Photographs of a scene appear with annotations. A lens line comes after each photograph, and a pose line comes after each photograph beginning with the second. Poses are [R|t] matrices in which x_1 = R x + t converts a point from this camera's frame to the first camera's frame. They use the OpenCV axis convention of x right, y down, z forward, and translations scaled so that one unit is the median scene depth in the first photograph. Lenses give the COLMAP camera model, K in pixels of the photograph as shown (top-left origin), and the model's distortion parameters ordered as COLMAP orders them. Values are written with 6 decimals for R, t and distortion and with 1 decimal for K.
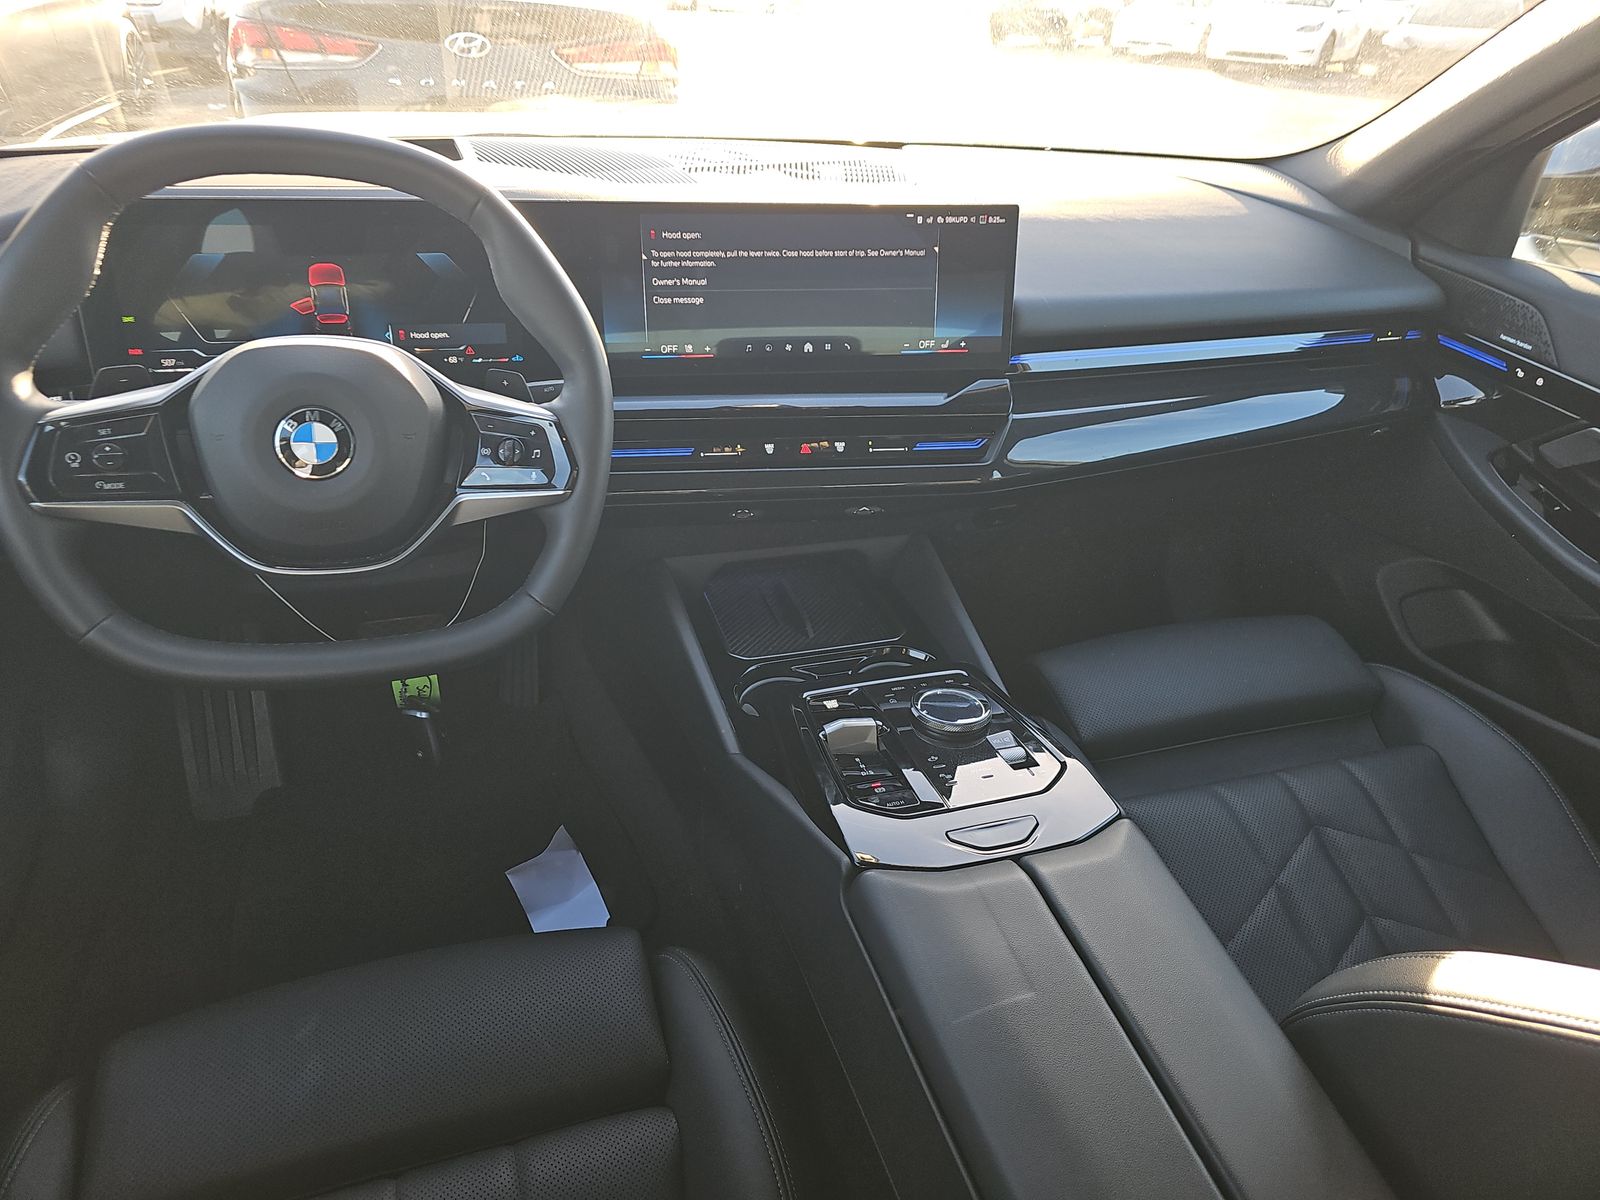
lens RADIAL K [[1070.0, 0, 805.9], [0, 1070.0, 588.9], [0, 0, 1]] dist [0.042250, -0.039481]
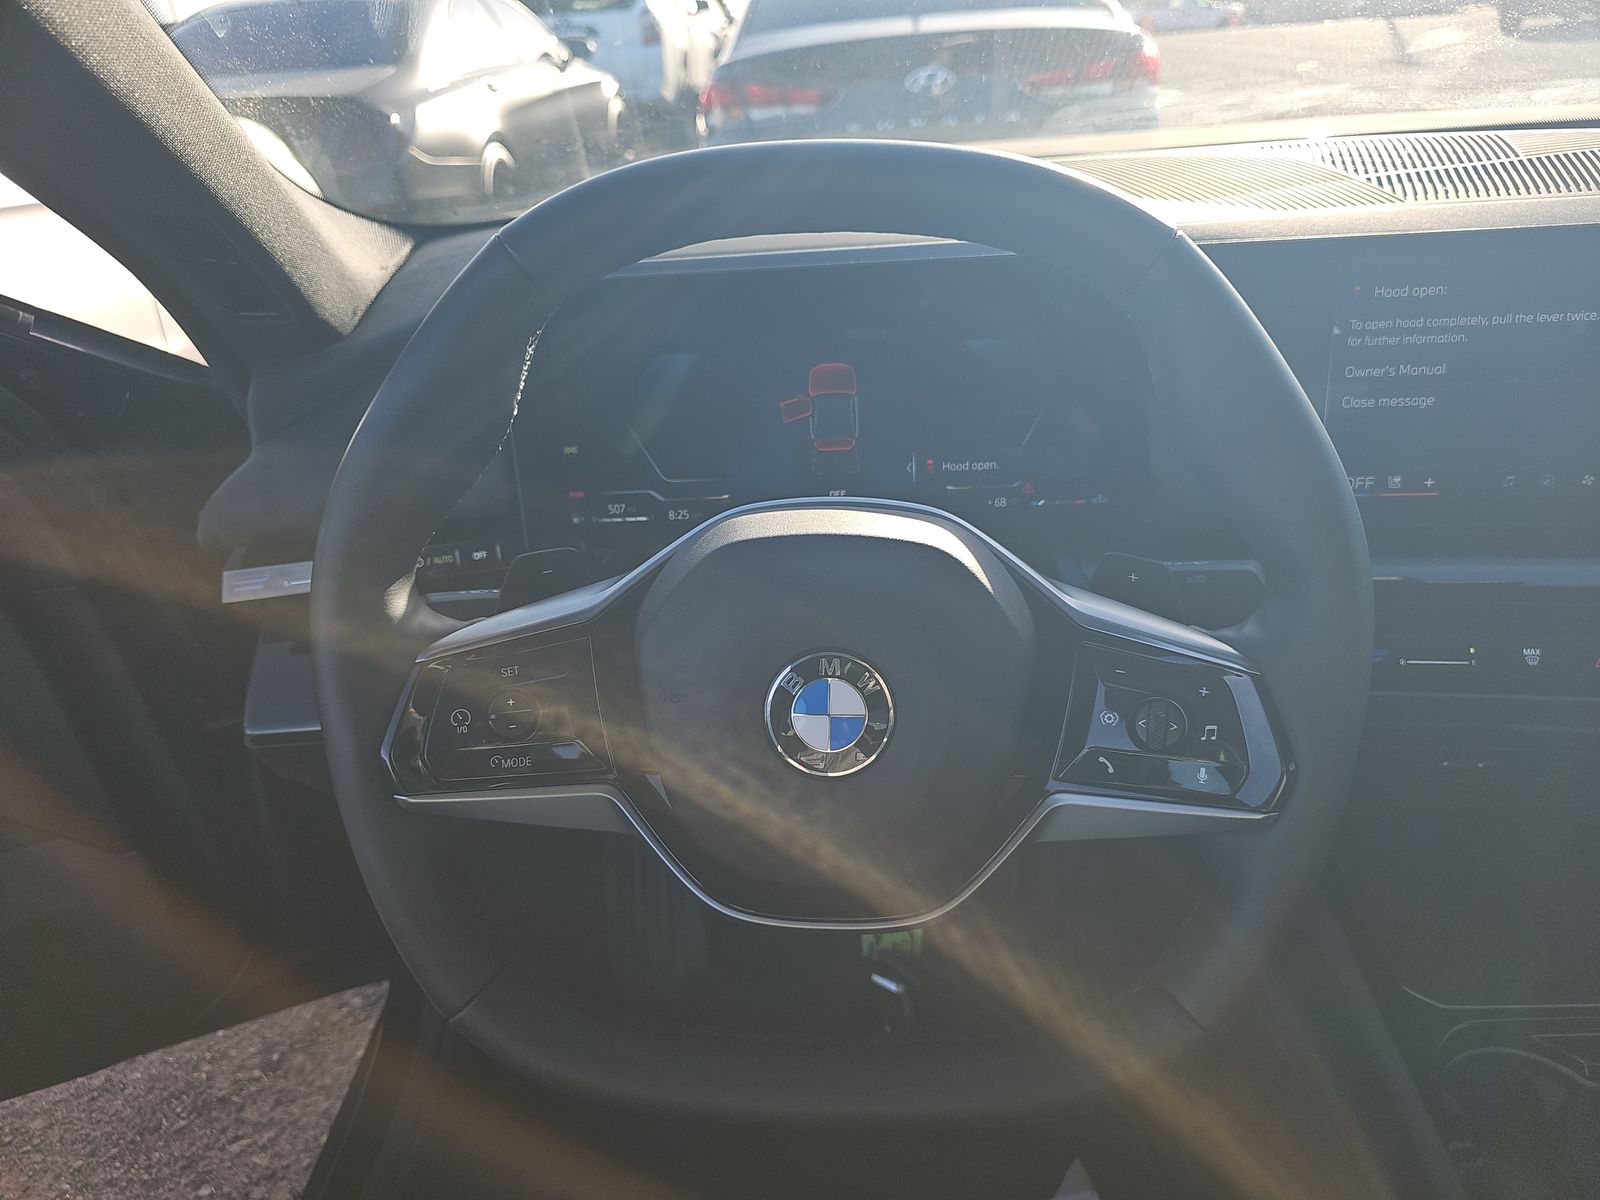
lens RADIAL K [[1070.0, 0, 805.9], [0, 1070.0, 588.9], [0, 0, 1]] dist [0.042250, -0.039481]
pose [[0.935123, 0.055363, -0.349971, -0.226030], [-0.066023, 0.997645, -0.018593, -0.152371], [0.348117, 0.040493, 0.936576, 0.389976]]
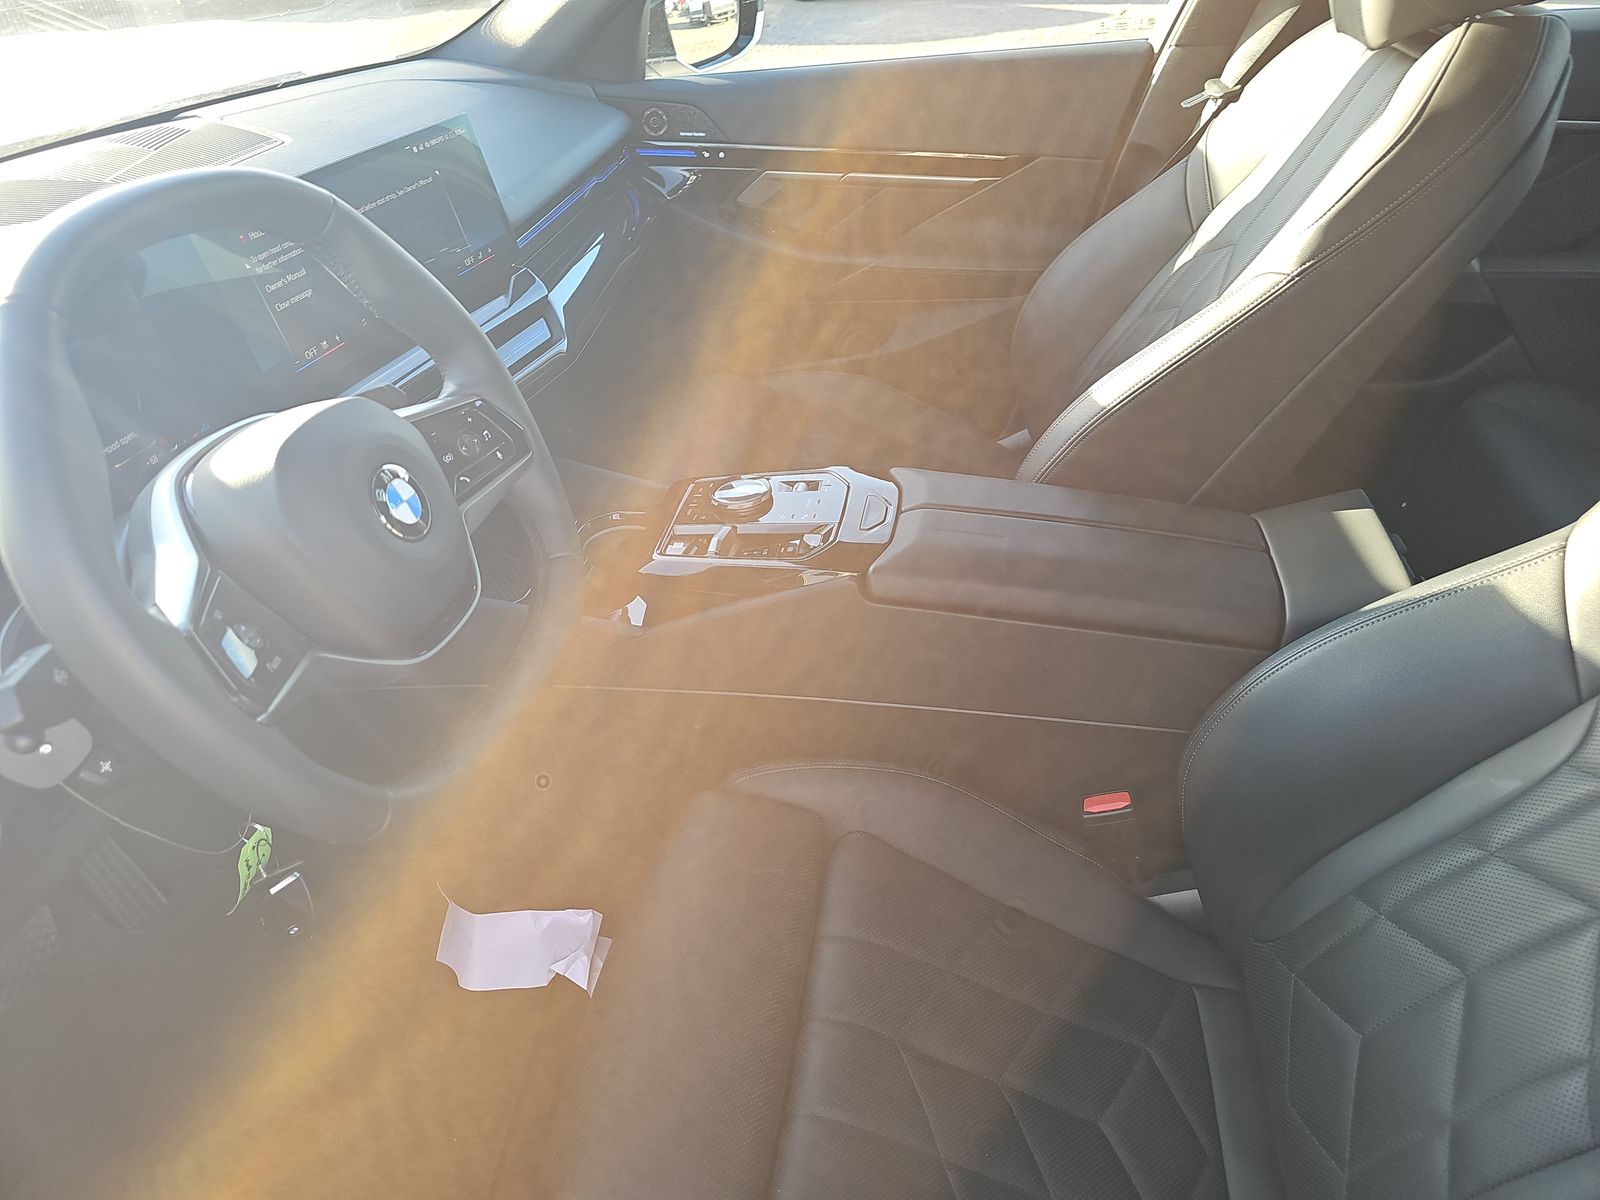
lens RADIAL K [[1070.0, 0, 805.9], [0, 1070.0, 588.9], [0, 0, 1]] dist [0.042250, -0.039481]
pose [[0.447003, -0.553291, 0.702892, -0.788716], [0.500466, 0.805965, 0.316156, -0.158971], [-0.741432, 0.210451, 0.637172, 0.156877]]
